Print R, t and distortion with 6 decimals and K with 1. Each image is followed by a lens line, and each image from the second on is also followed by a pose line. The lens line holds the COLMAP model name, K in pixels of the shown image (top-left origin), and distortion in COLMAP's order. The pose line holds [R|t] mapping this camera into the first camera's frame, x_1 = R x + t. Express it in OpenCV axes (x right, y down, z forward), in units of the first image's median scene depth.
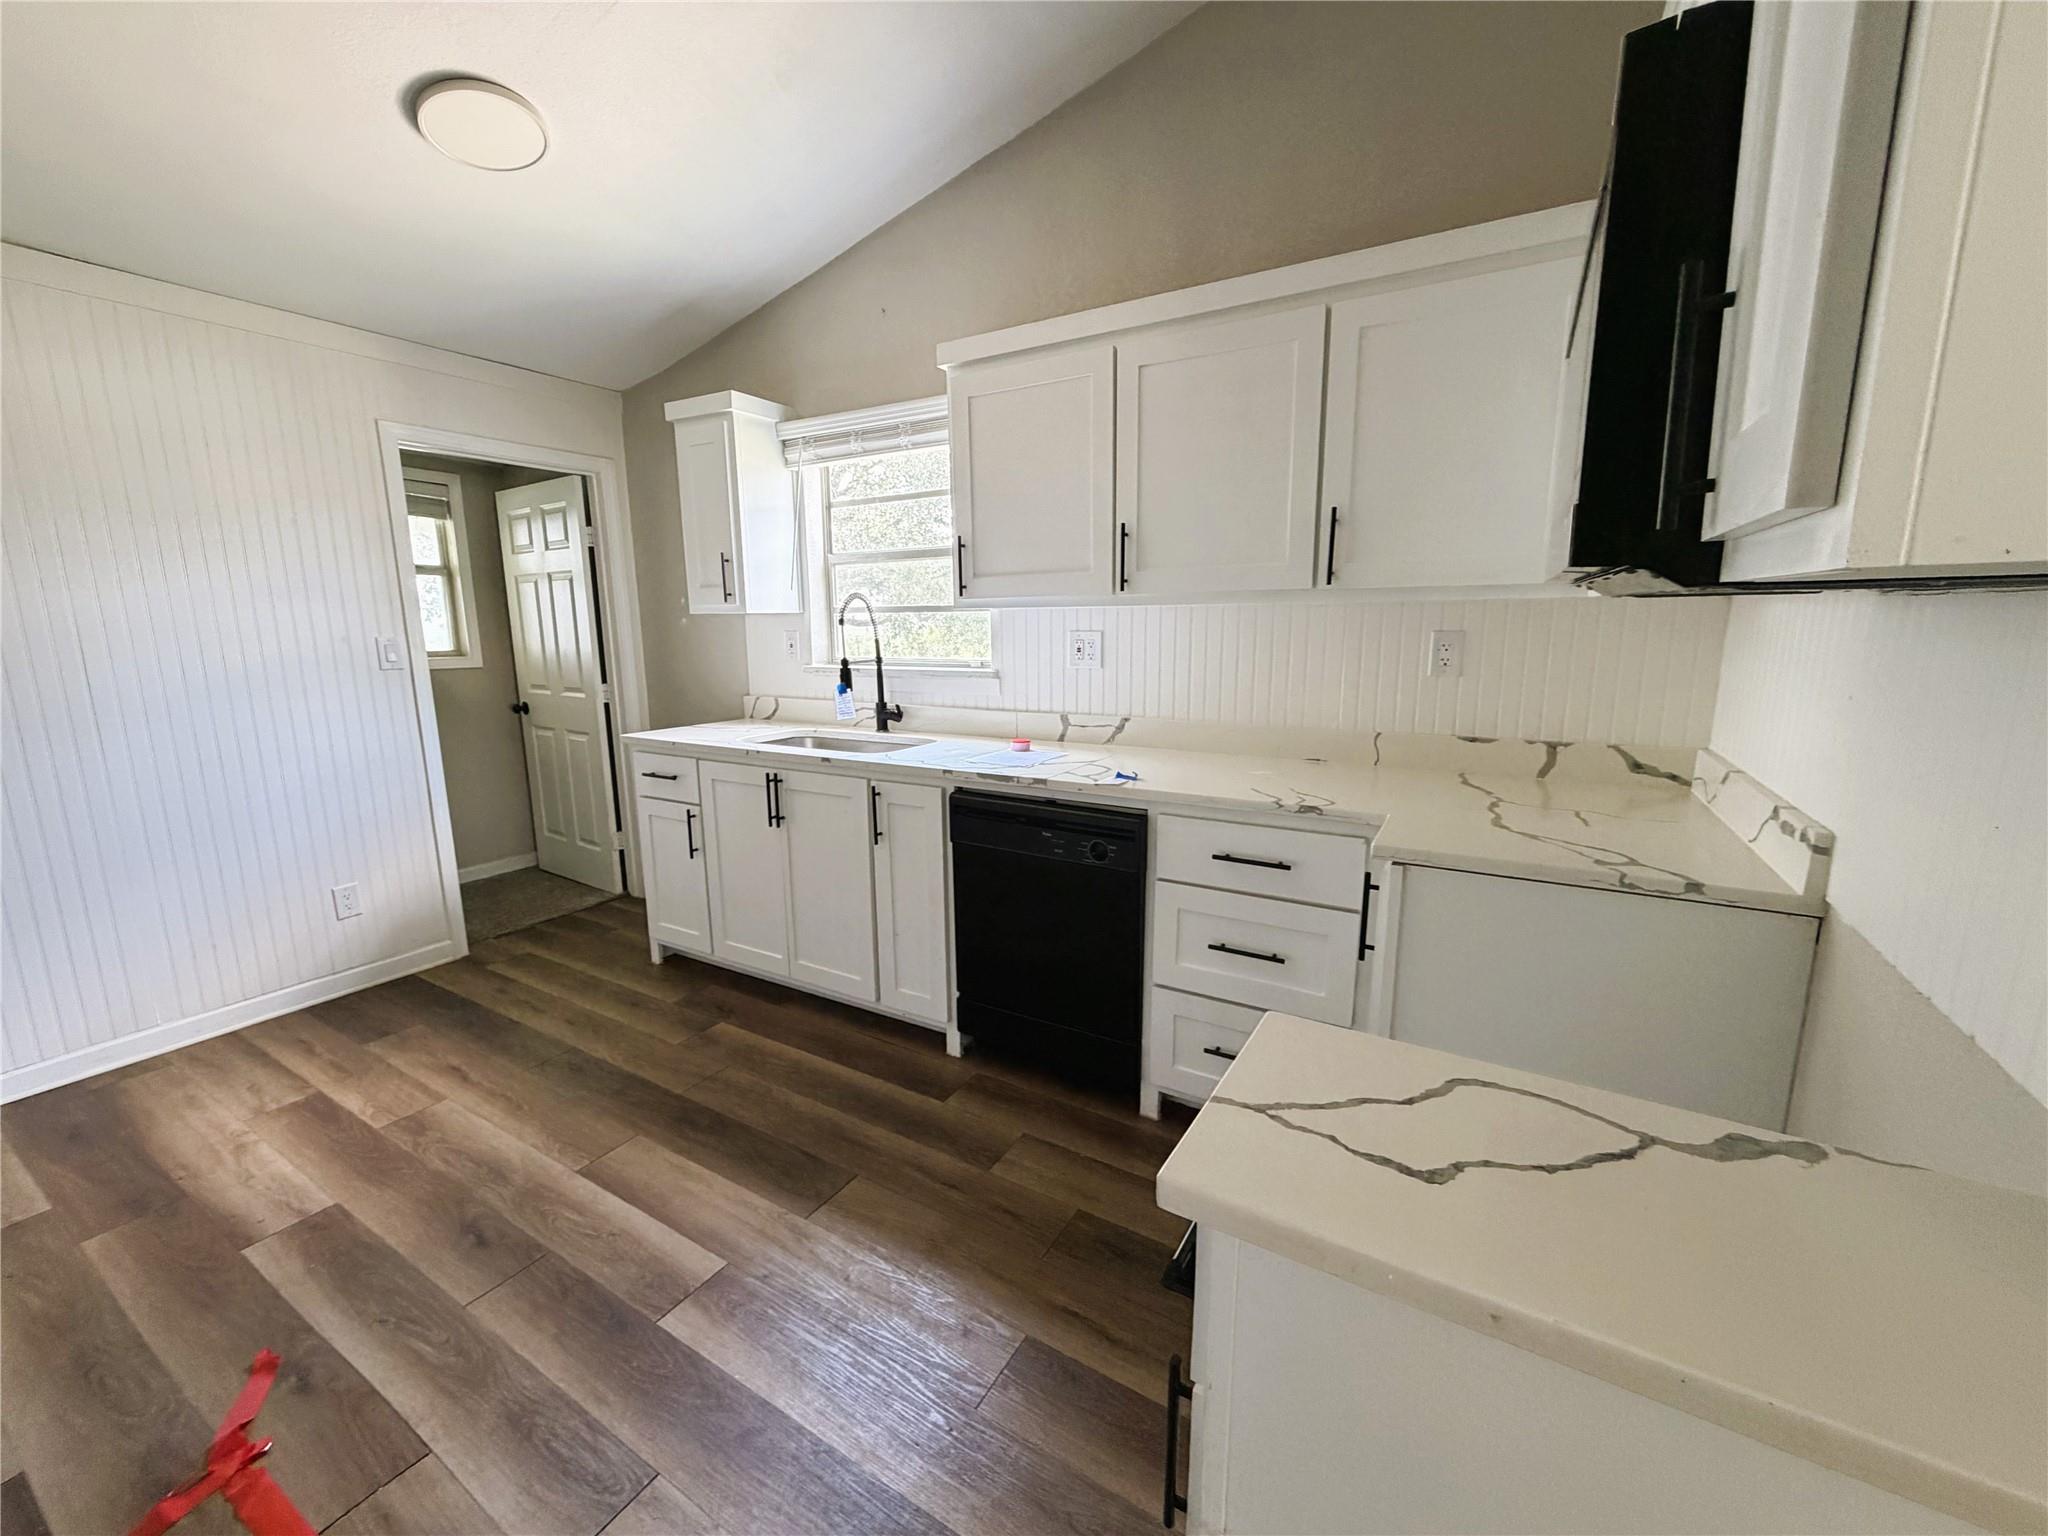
lens RADIAL K [[816.2, 0, 1019.2], [0, 816.2, 769.2], [0, 0, 1]] dist [0.001253, 0.000158]
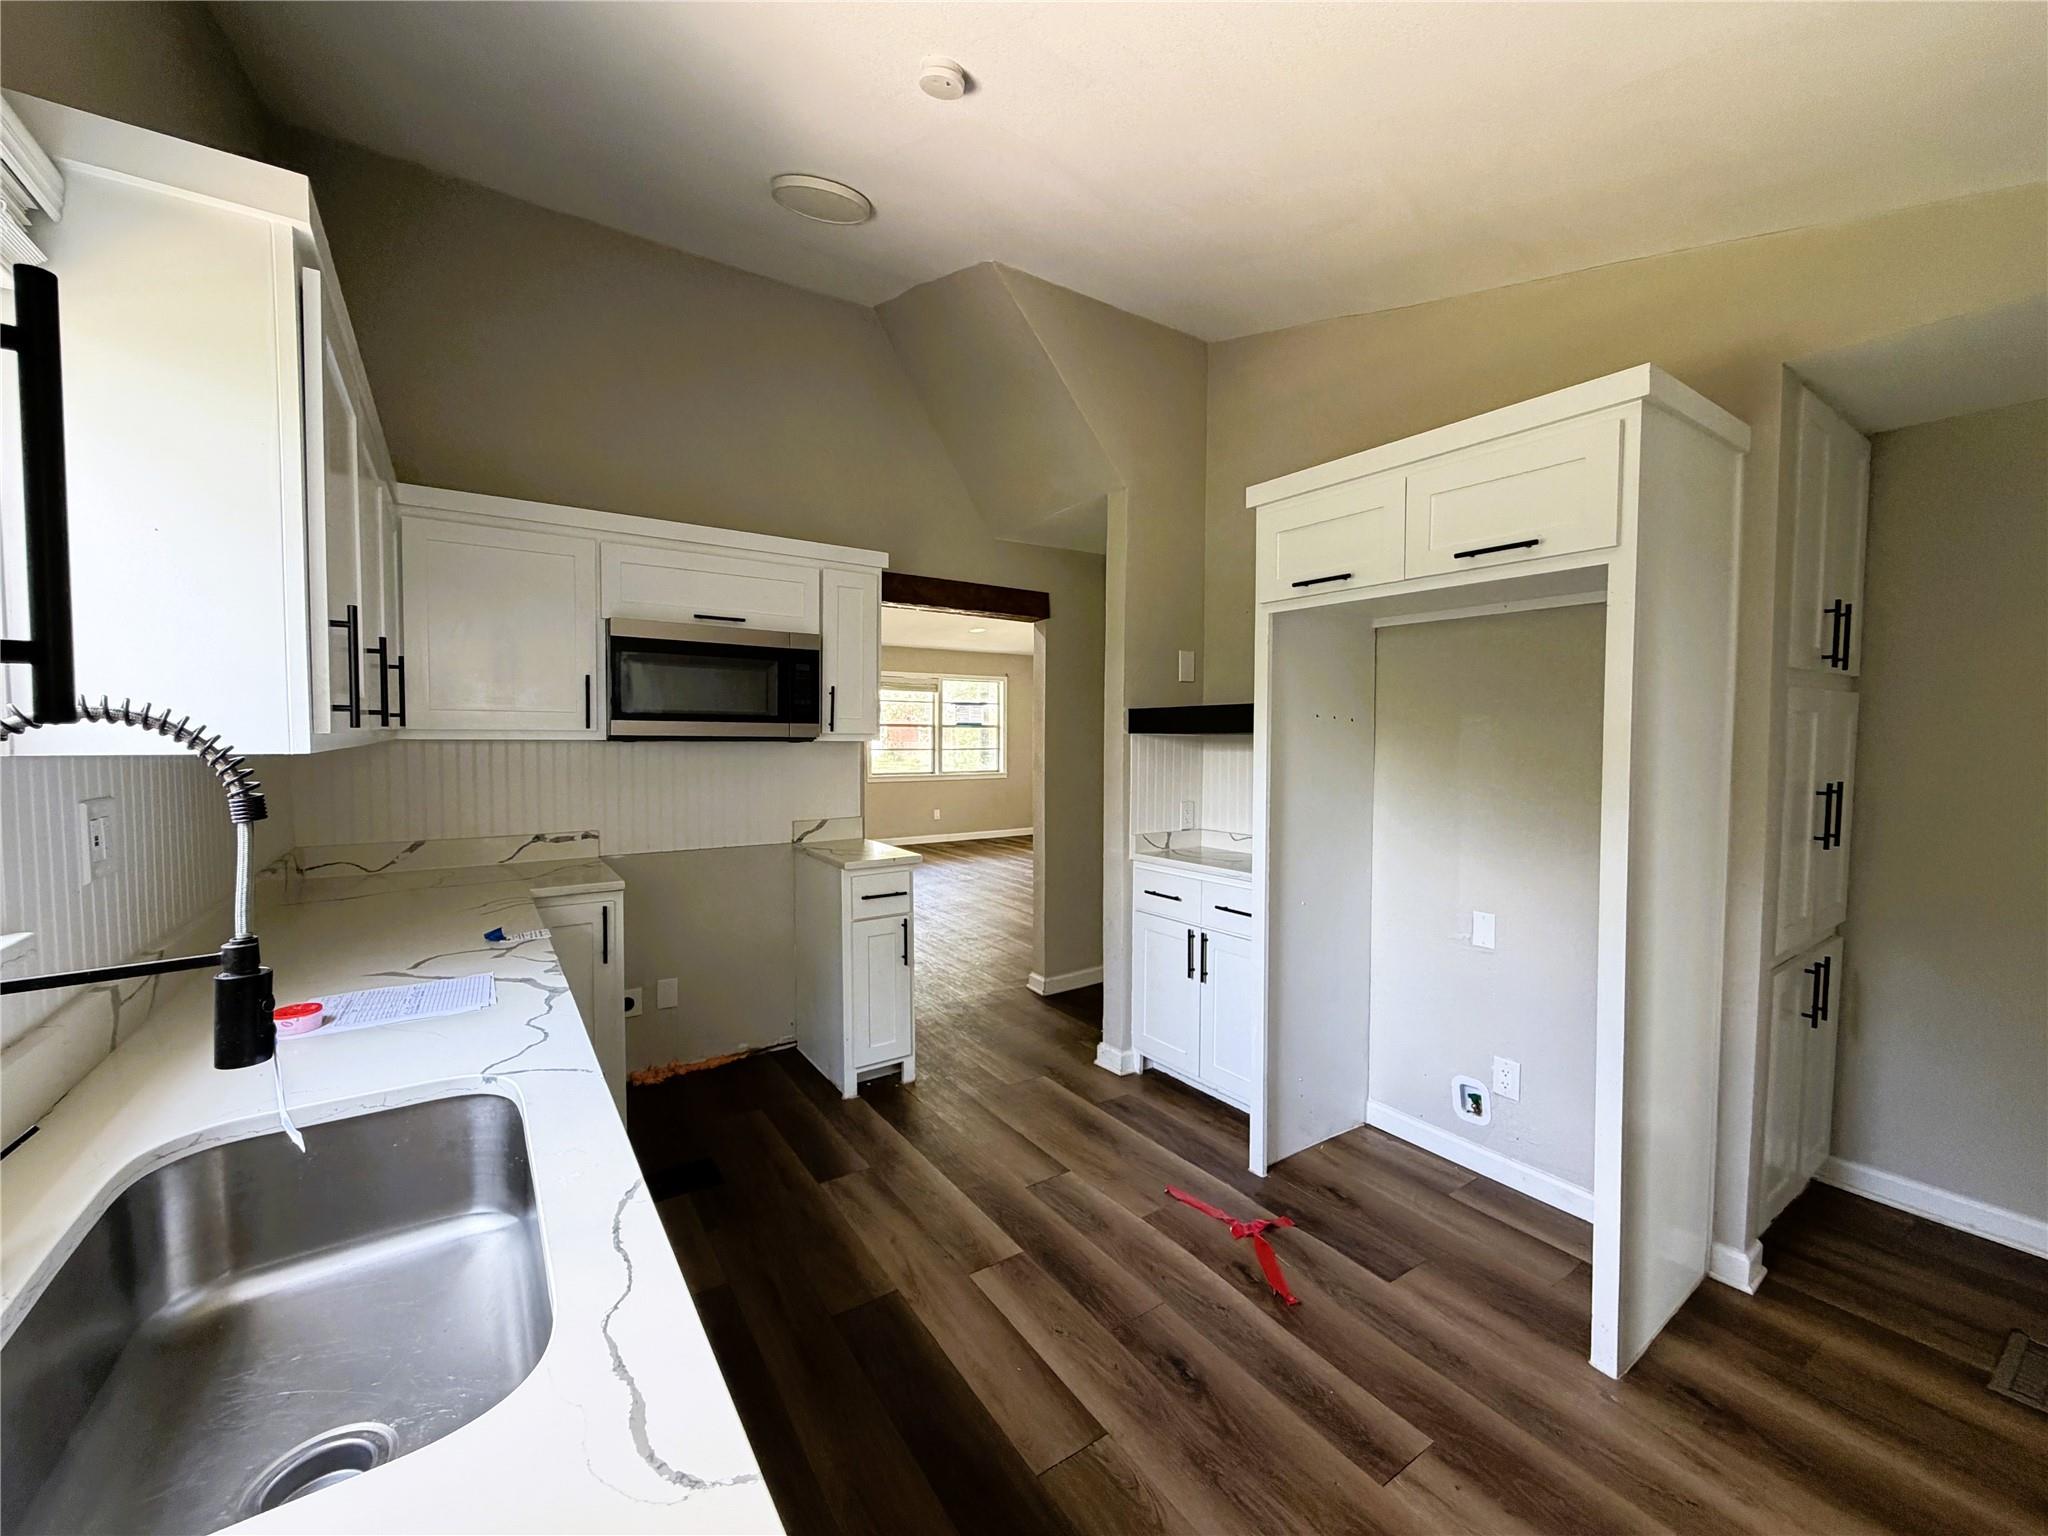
lens RADIAL K [[816.2, 0, 1019.2], [0, 816.2, 769.2], [0, 0, 1]] dist [0.001253, 0.000158]
pose [[-0.902246, -0.017345, 0.430873, -0.928188], [0.076618, 0.976845, 0.199760, -0.367529], [-0.424361, 0.213245, -0.880025, 1.866228]]
